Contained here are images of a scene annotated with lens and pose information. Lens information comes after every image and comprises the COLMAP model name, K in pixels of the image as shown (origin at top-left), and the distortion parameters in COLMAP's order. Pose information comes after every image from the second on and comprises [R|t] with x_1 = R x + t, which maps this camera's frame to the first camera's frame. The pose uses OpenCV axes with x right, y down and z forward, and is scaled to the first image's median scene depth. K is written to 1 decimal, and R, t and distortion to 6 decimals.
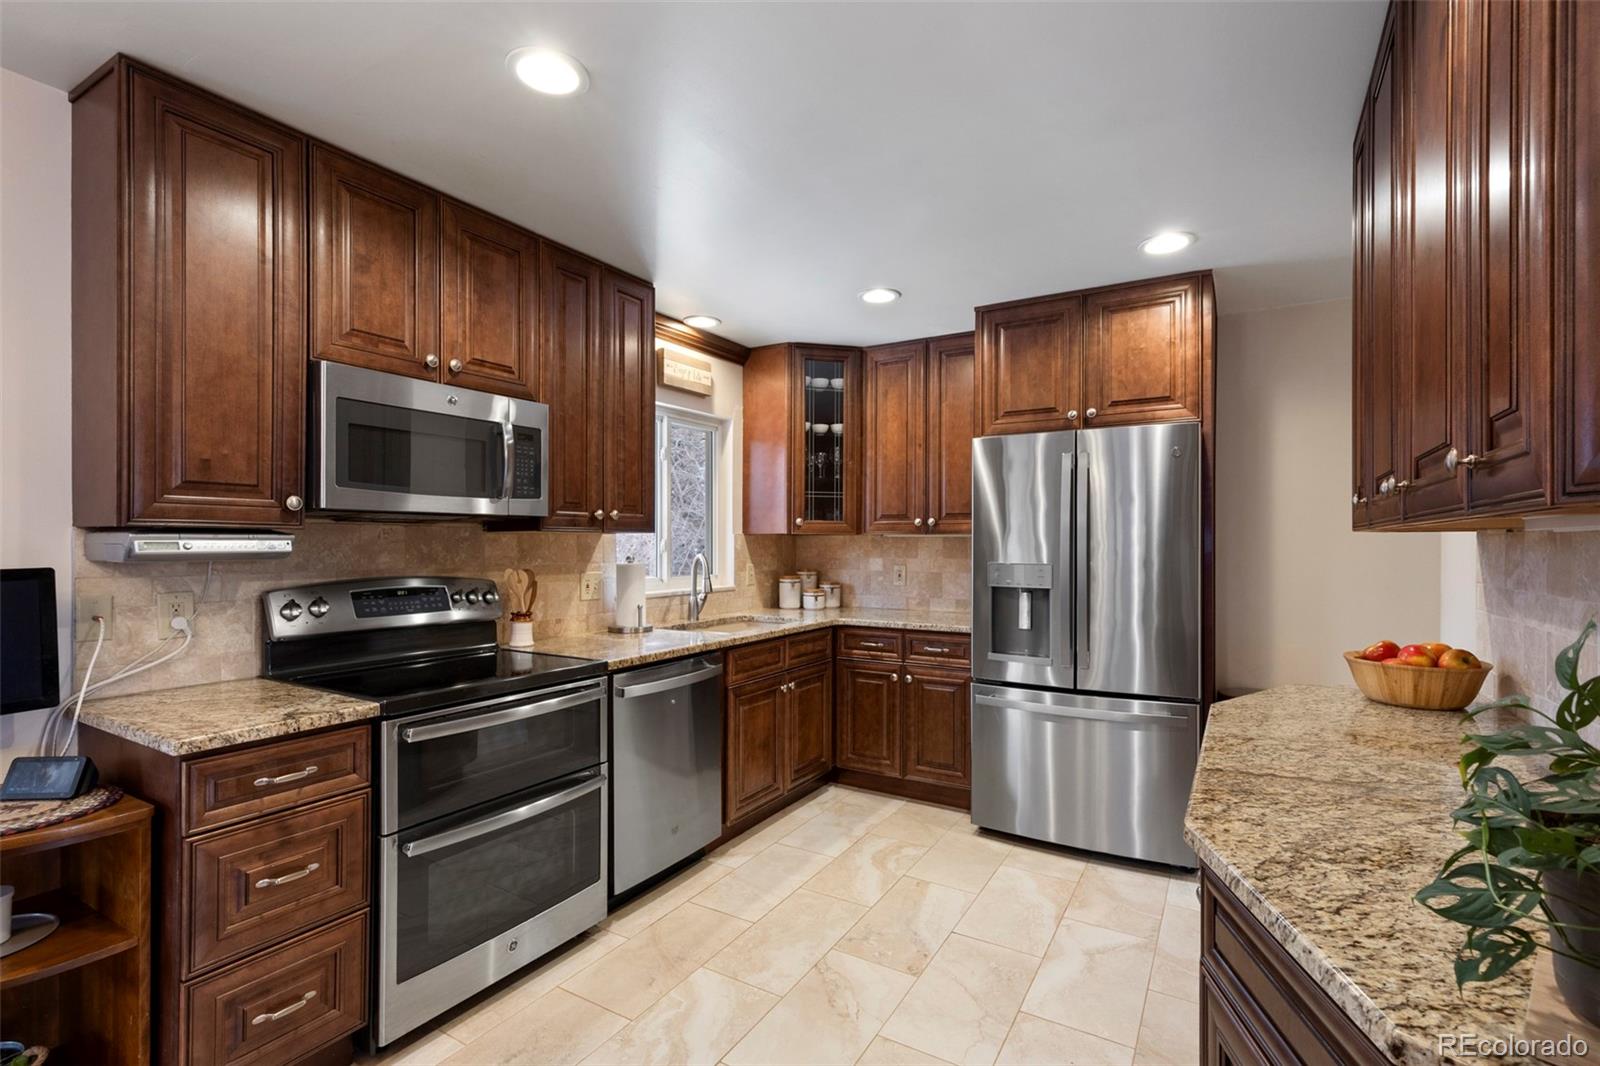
lens RADIAL K [[739.5, 0, 800.7], [0, 739.5, 538.1], [0, 0, 1]] dist [0.007598, -0.000890]
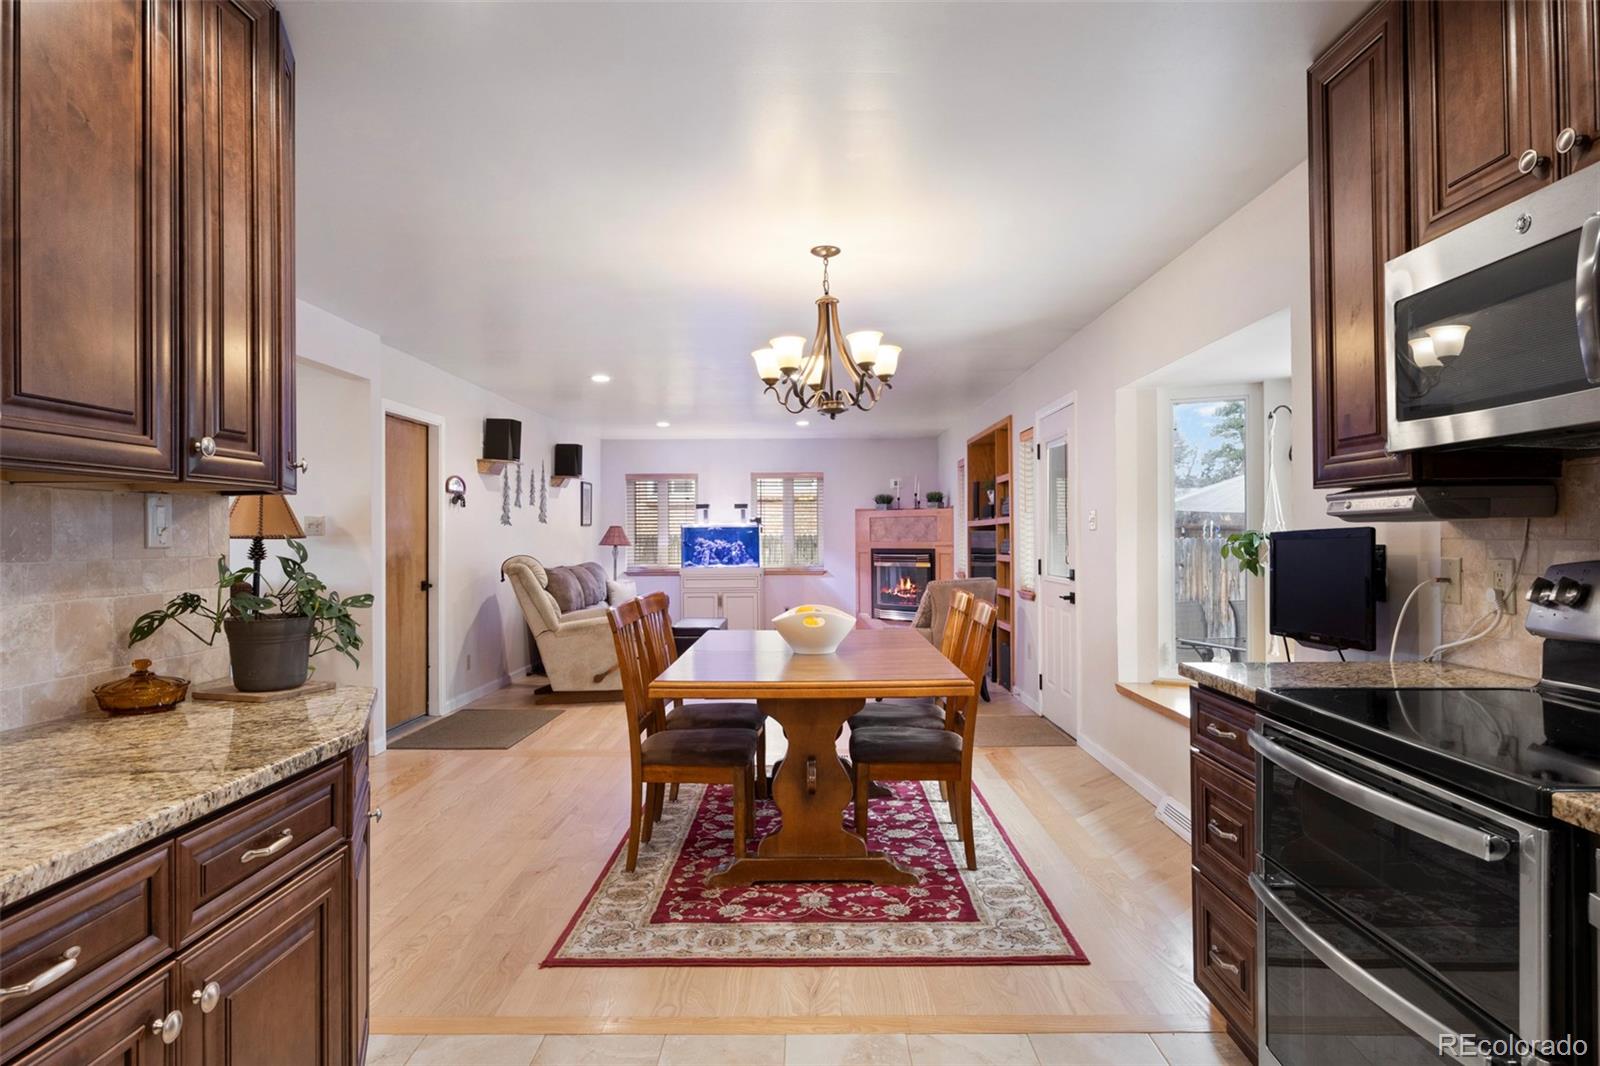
lens RADIAL K [[912.7, 0, 798.4], [0, 912.7, 536.8], [0, 0, 1]] dist [0.002783, -0.000448]
pose [[-0.860003, 0.005137, -0.510263, 0.277272], [0.009037, 0.999946, -0.005165, 0.034567], [0.510209, -0.009053, -0.860003, 1.116415]]
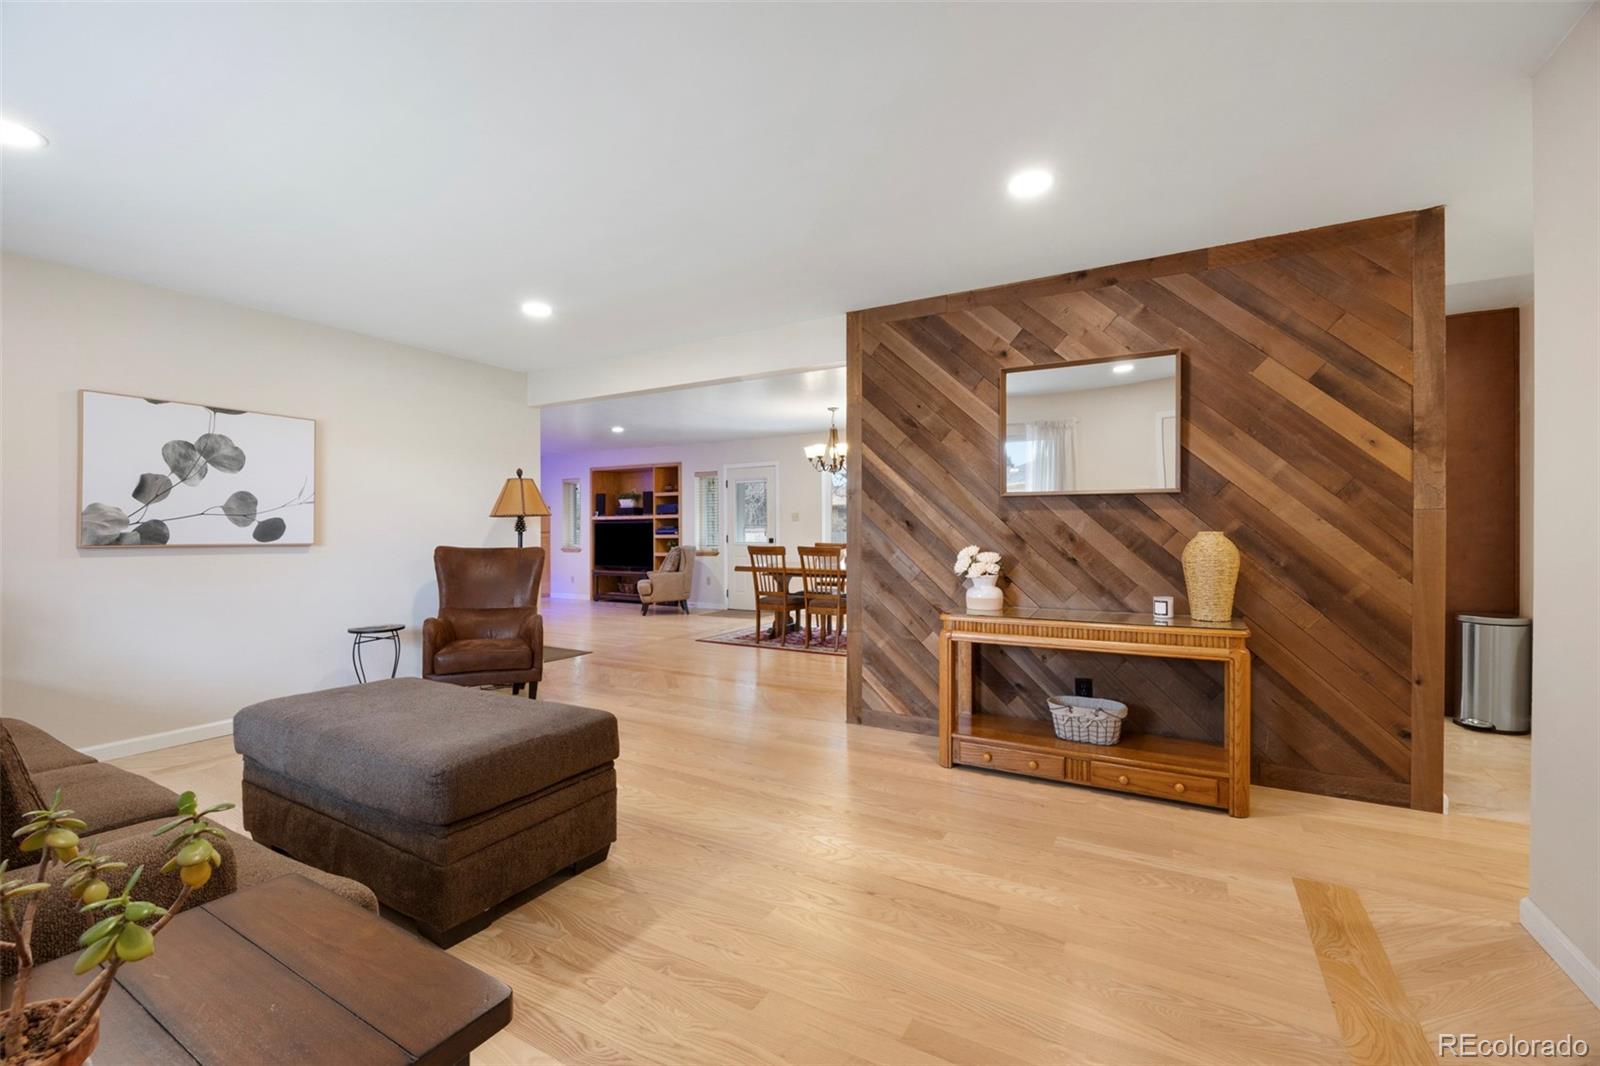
lens RADIAL K [[668.4, 0, 795.4], [0, 668.4, 529.7], [0, 0, 1]] dist [-0.017674, -0.000604]
pose [[0.022953, -0.002335, -0.999734, 2.150587], [0.011144, 0.999936, -0.002080, 0.067400], [0.999674, -0.011093, 0.022977, -0.273727]]
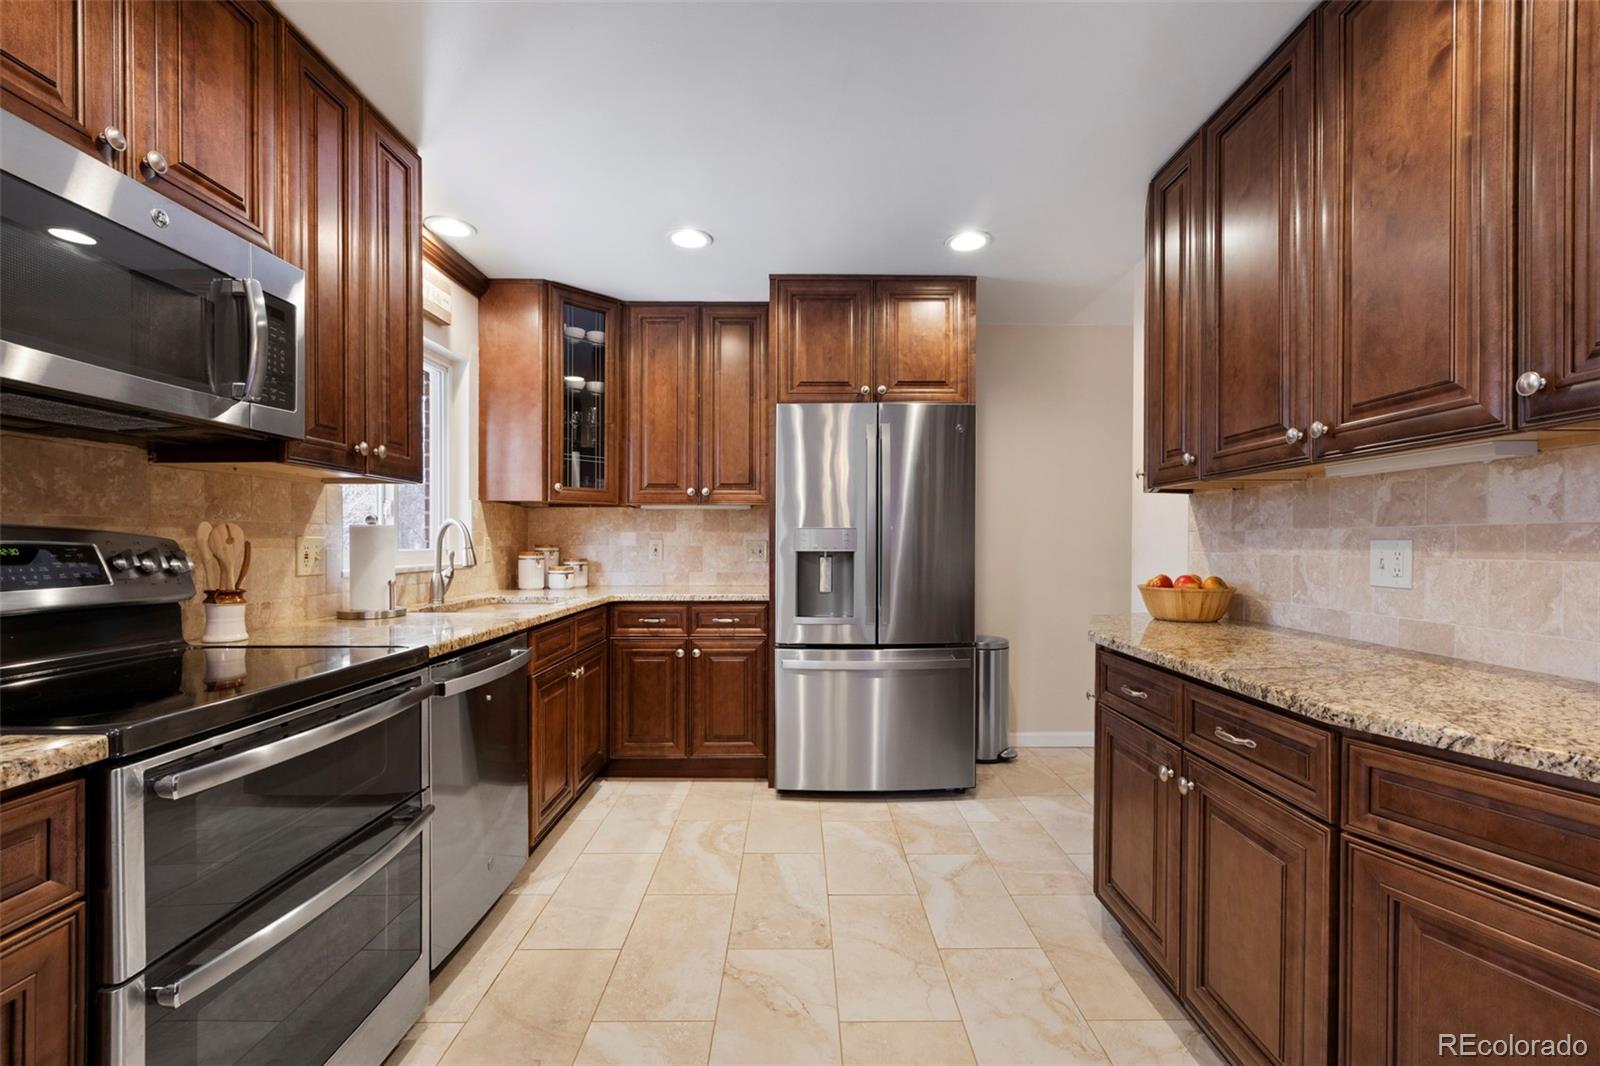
lens RADIAL K [[692.8, 0, 804.6], [0, 692.8, 545.1], [0, 0, 1]] dist [-0.002004, 0.001350]
pose [[0.852304, -0.003505, 0.523036, -0.278885], [-0.001859, 0.999951, 0.009730, 0.057812], [-0.523044, -0.009265, 0.852255, 0.227625]]
